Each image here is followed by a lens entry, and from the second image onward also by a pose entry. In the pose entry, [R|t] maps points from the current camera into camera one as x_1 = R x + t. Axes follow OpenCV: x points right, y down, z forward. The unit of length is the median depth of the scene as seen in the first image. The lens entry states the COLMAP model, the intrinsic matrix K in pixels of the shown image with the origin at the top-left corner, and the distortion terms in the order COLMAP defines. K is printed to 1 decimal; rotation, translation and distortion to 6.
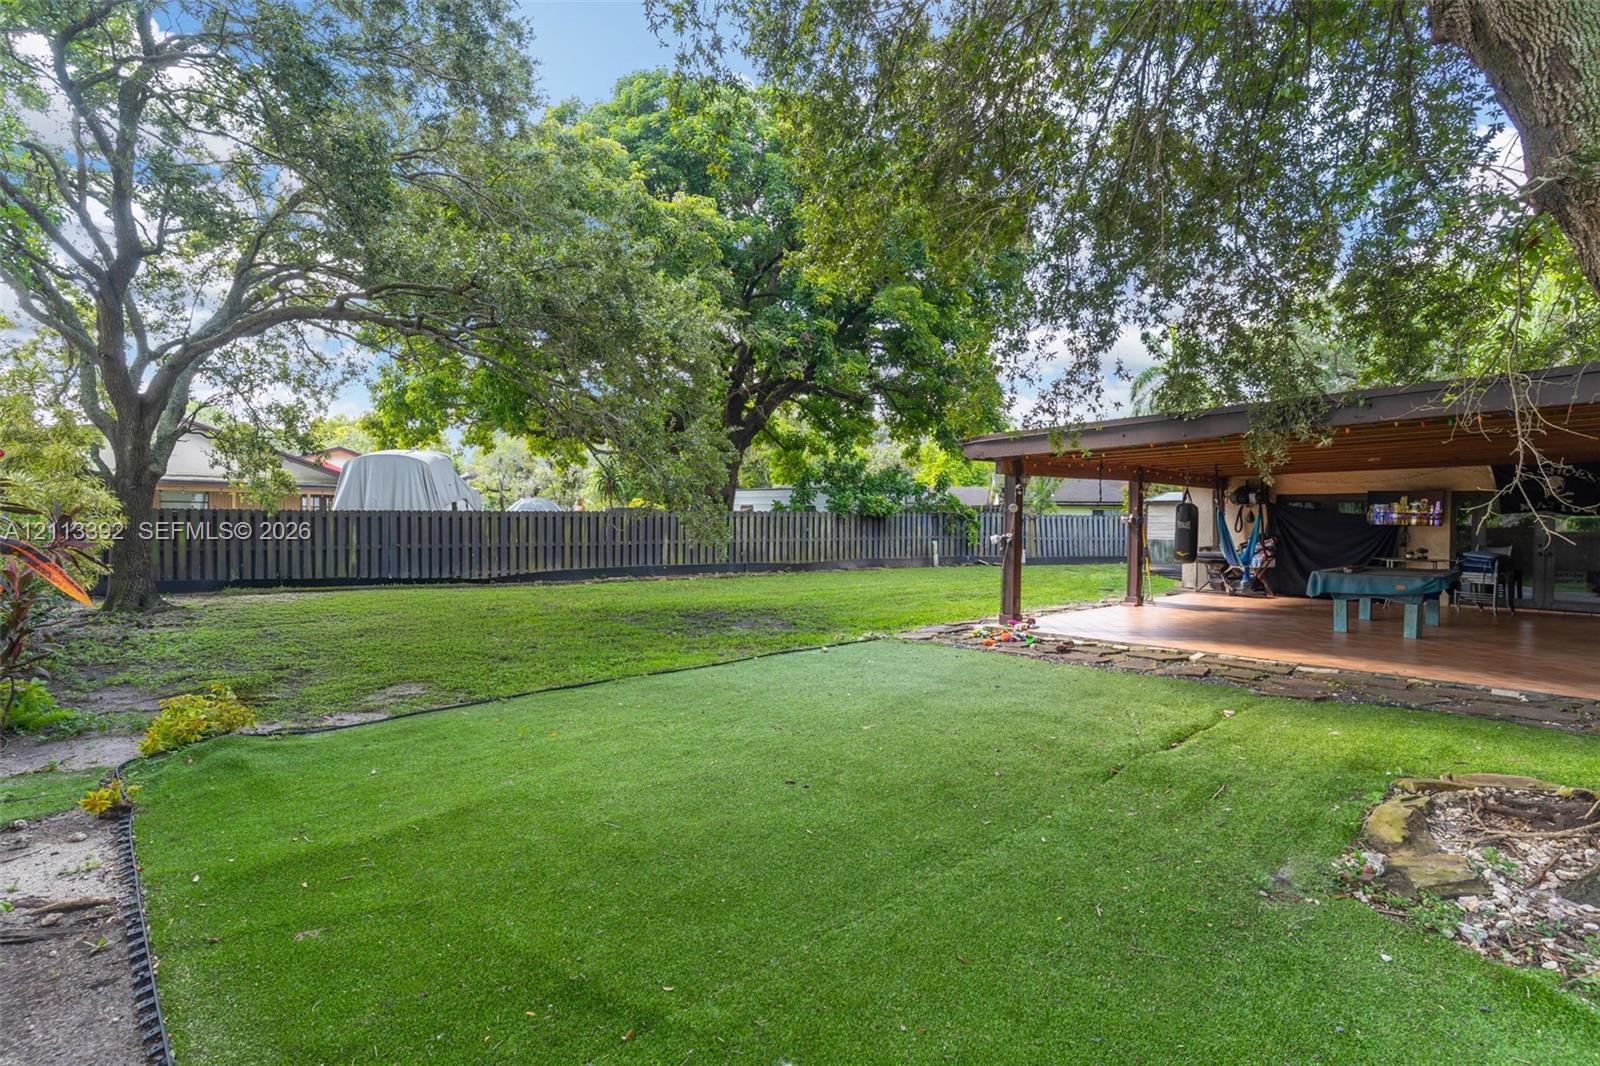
lens RADIAL K [[770.0, 0, 801.8], [0, 770.0, 540.2], [0, 0, 1]] dist [-0.000087, 0.001009]
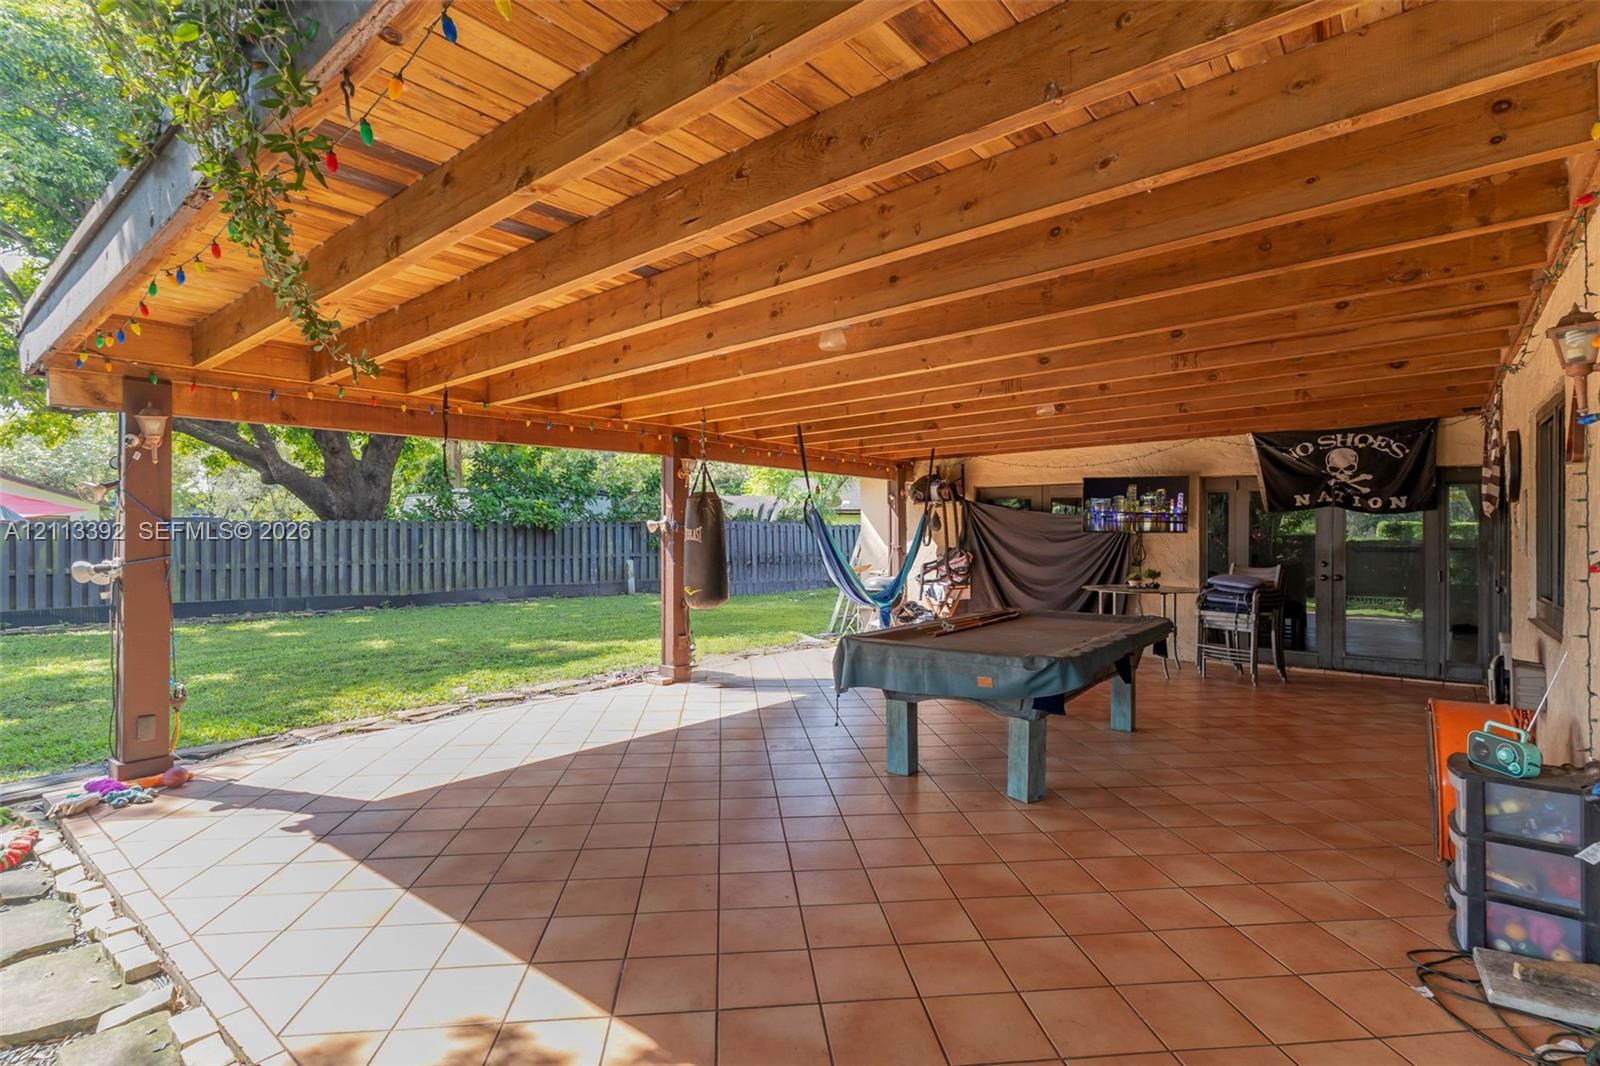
lens RADIAL K [[770.0, 0, 797.0], [0, 770.0, 537.2], [0, 0, 1]] dist [-0.000087, 0.001009]
pose [[0.990597, -0.007143, 0.136625, 0.419682], [0.010515, 0.999657, -0.023975, -0.003136], [-0.136406, 0.025186, 0.990333, 0.413404]]
